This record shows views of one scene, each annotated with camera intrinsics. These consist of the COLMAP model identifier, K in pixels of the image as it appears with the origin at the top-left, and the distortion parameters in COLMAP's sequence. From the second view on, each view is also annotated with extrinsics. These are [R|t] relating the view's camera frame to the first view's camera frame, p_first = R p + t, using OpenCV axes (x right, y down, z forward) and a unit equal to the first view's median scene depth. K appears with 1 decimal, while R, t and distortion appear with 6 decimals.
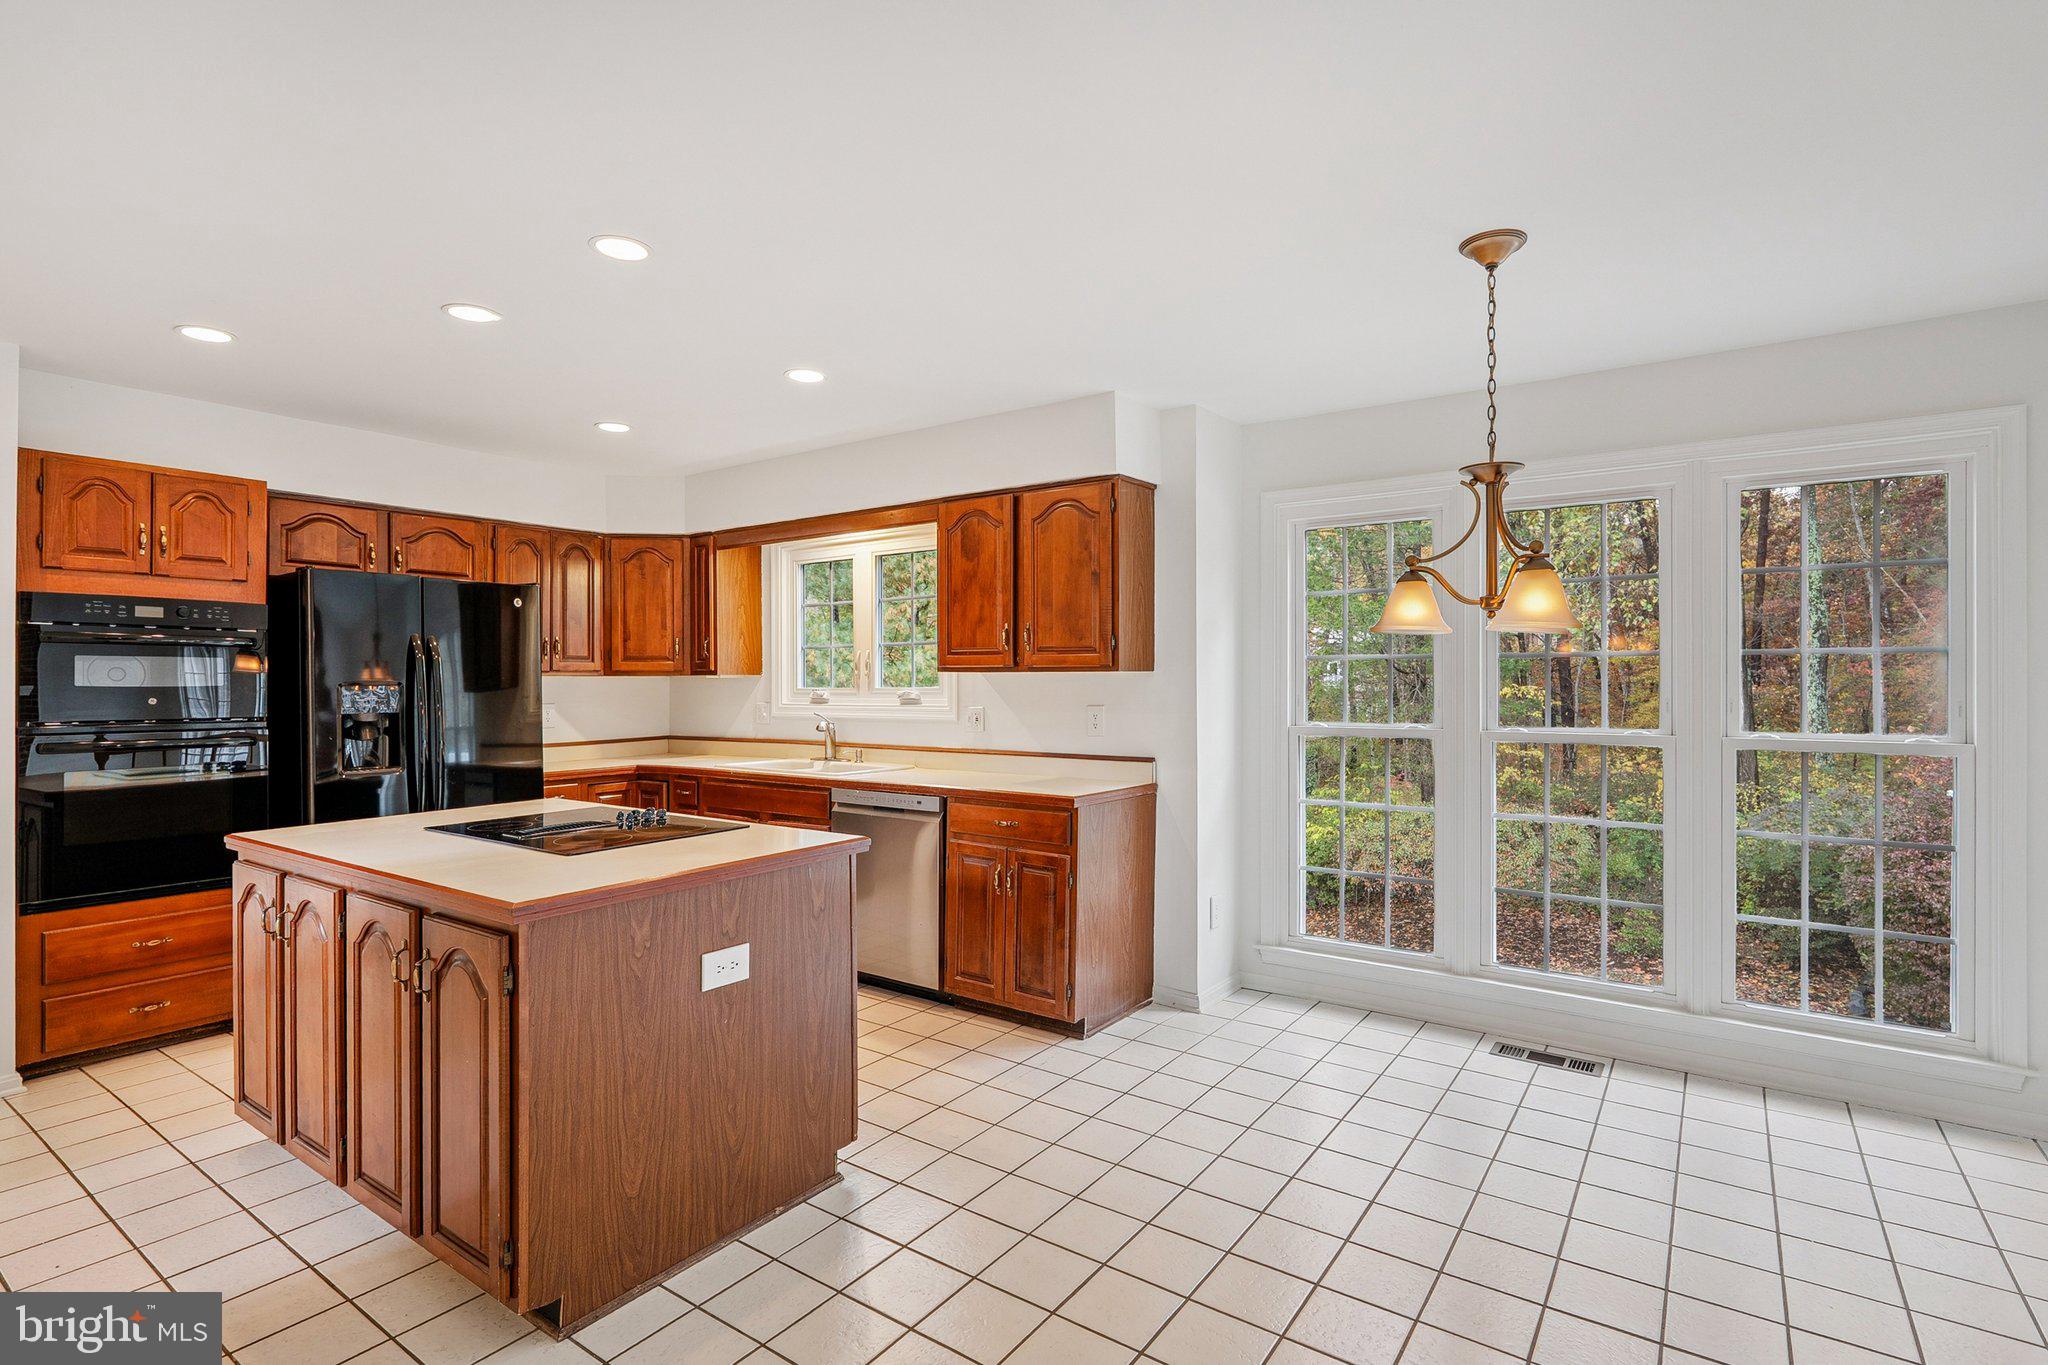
lens RADIAL K [[956.0, 0, 1074.8], [0, 956.0, 672.7], [0, 0, 1]] dist [-0.027945, -0.000177]
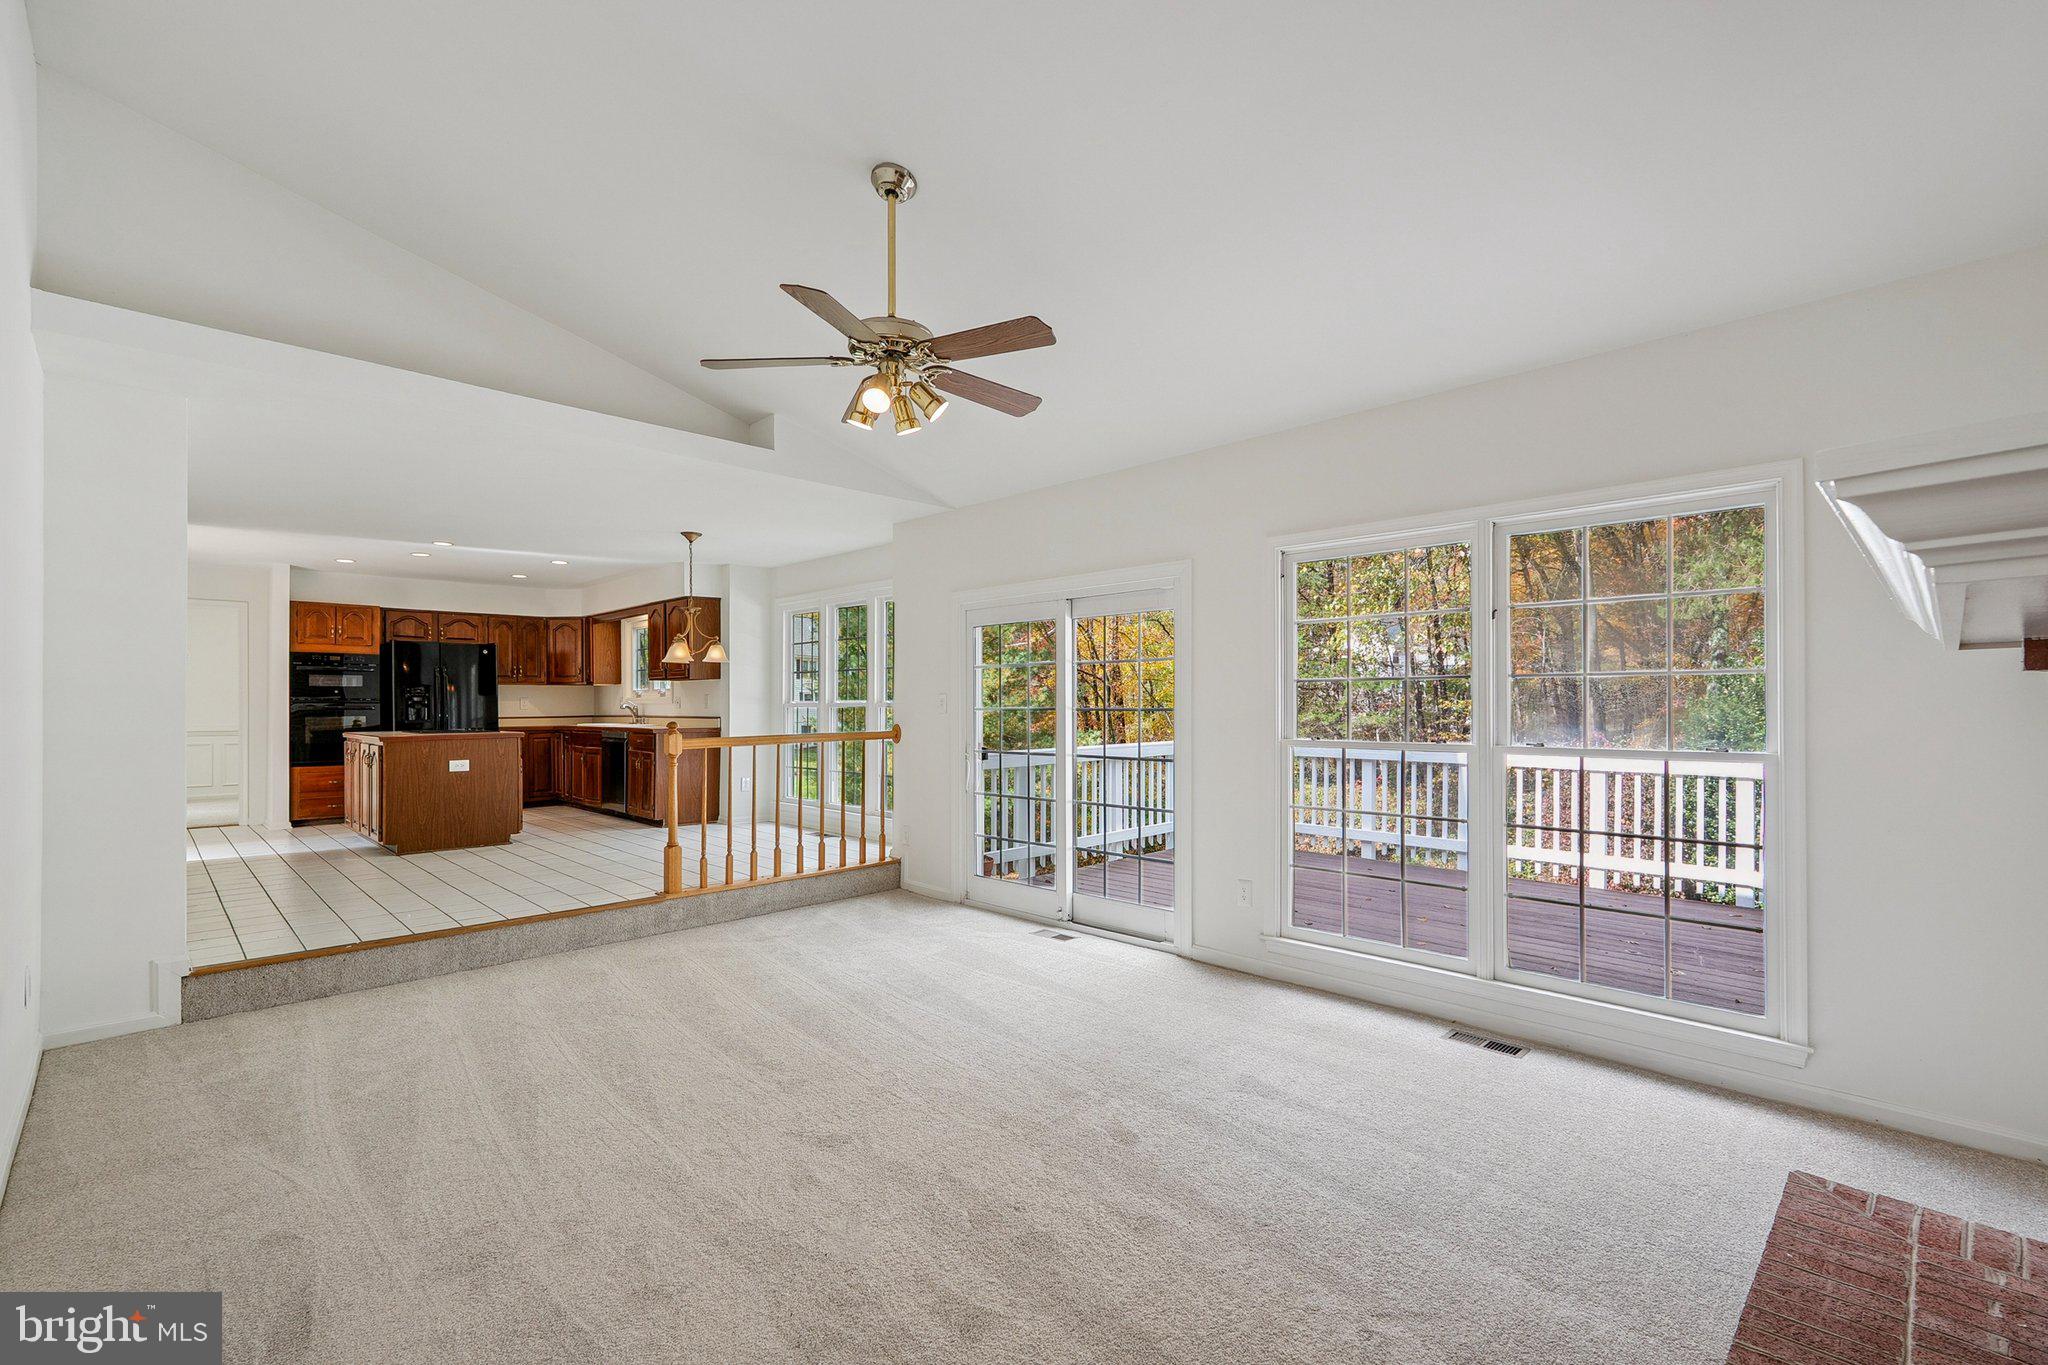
lens RADIAL K [[906.7, 0, 1031.2], [0, 906.7, 682.2], [0, 0, 1]] dist [-0.003246, 0.000271]
pose [[0.978258, -0.003055, -0.207368, 1.248721], [-0.000403, 0.999862, -0.016632, 0.037901], [0.207390, 0.016354, 0.978122, -0.940701]]
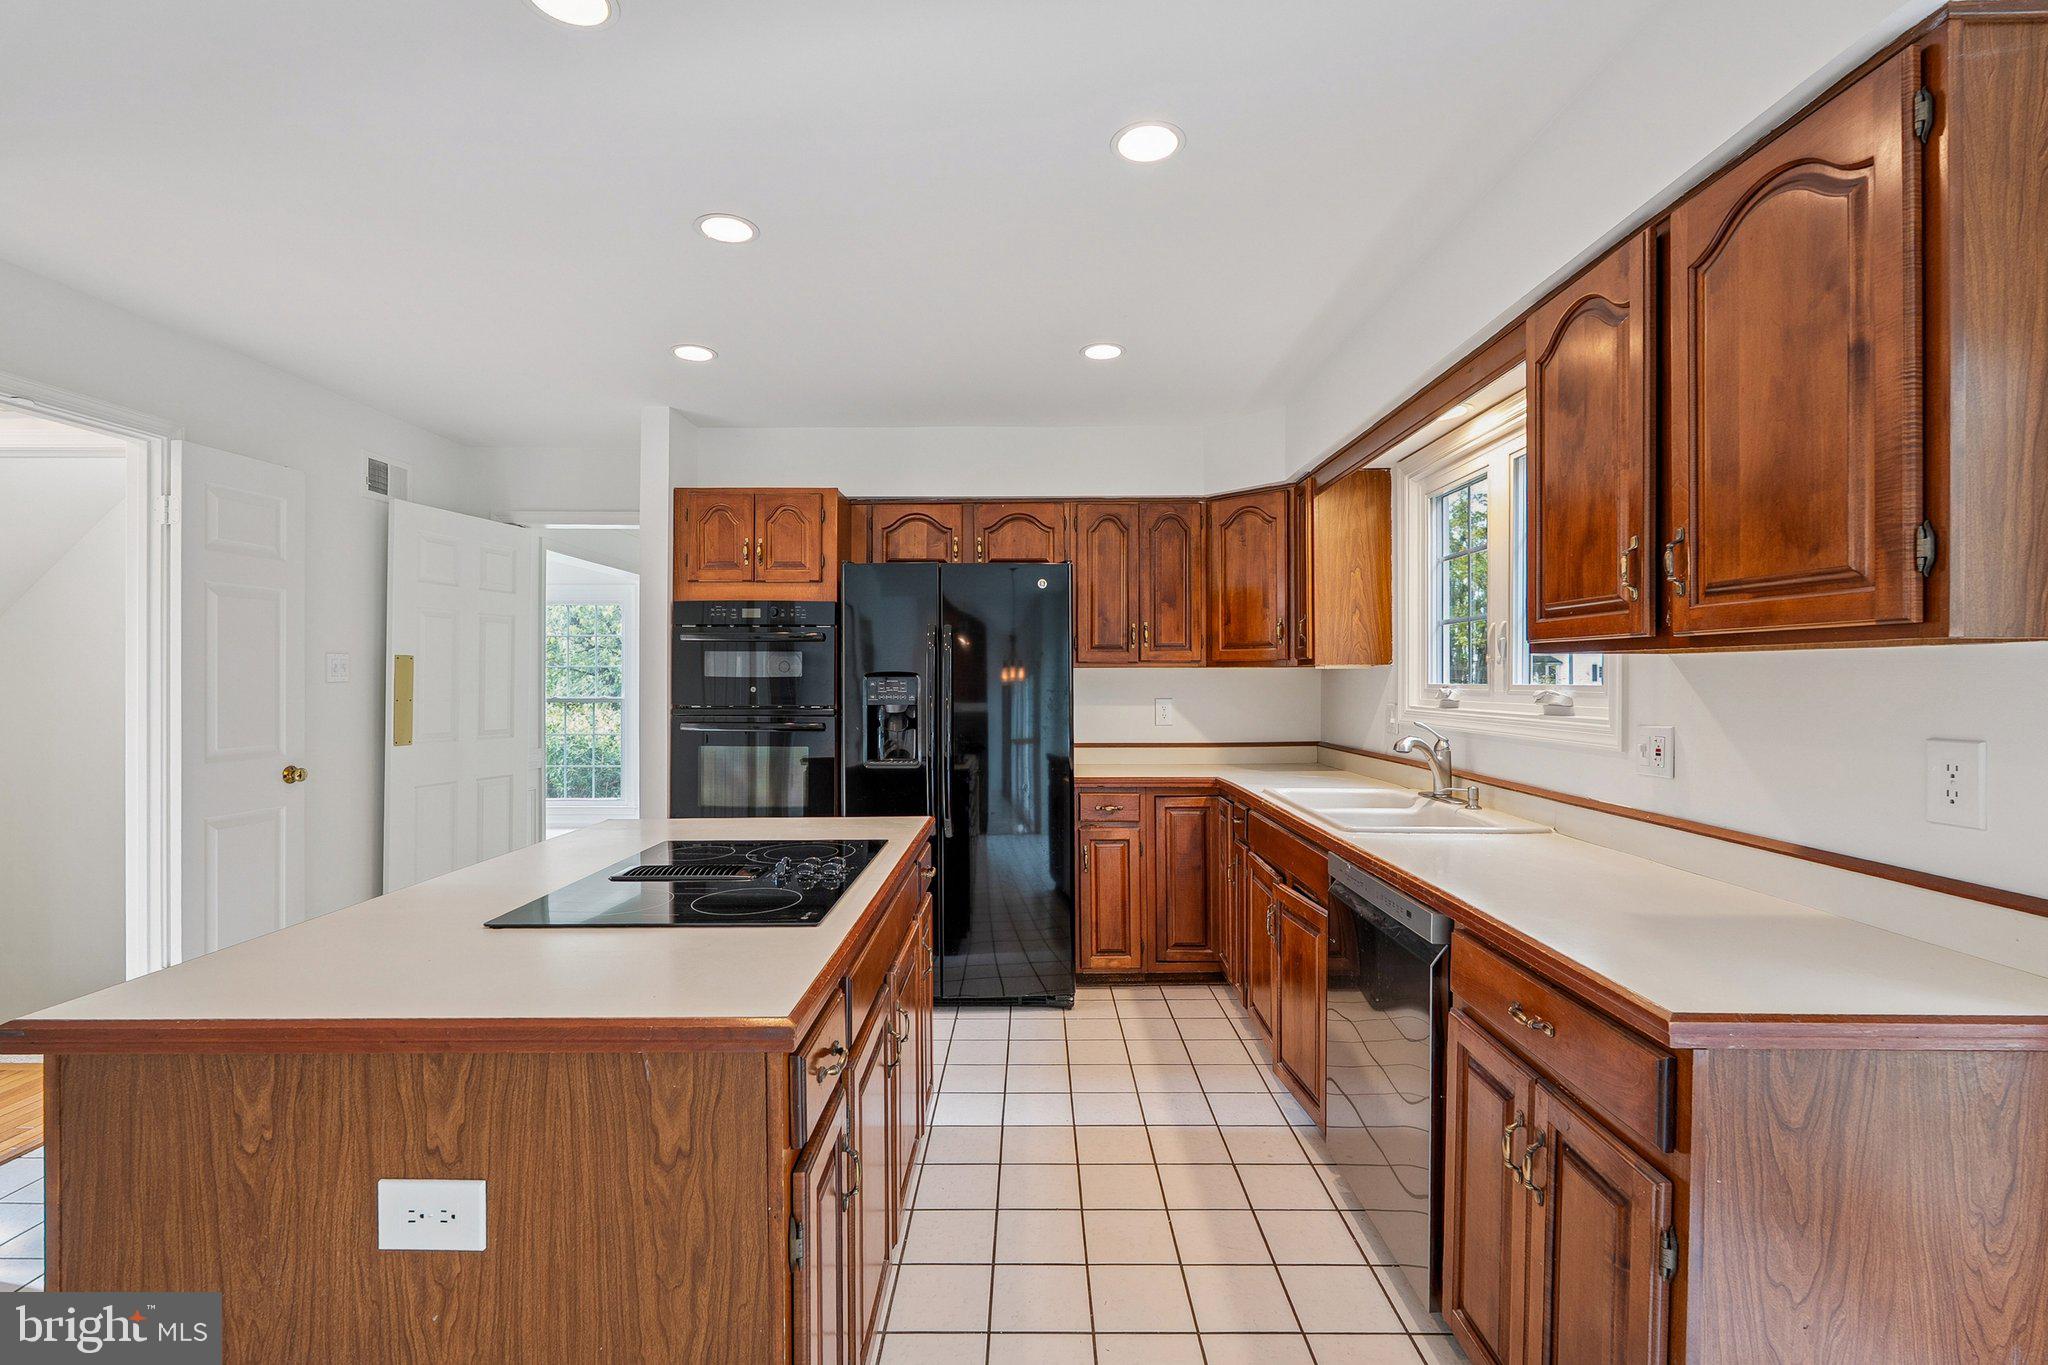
lens RADIAL K [[906.7, 0, 1026.4], [0, 906.7, 680.6], [0, 0, 1]] dist [-0.003246, 0.000271]
pose [[0.540458, 0.007051, -0.841341, 0.124864], [0.005568, 0.999913, 0.011957, 0.006473], [0.841352, -0.011147, 0.540372, 0.558504]]
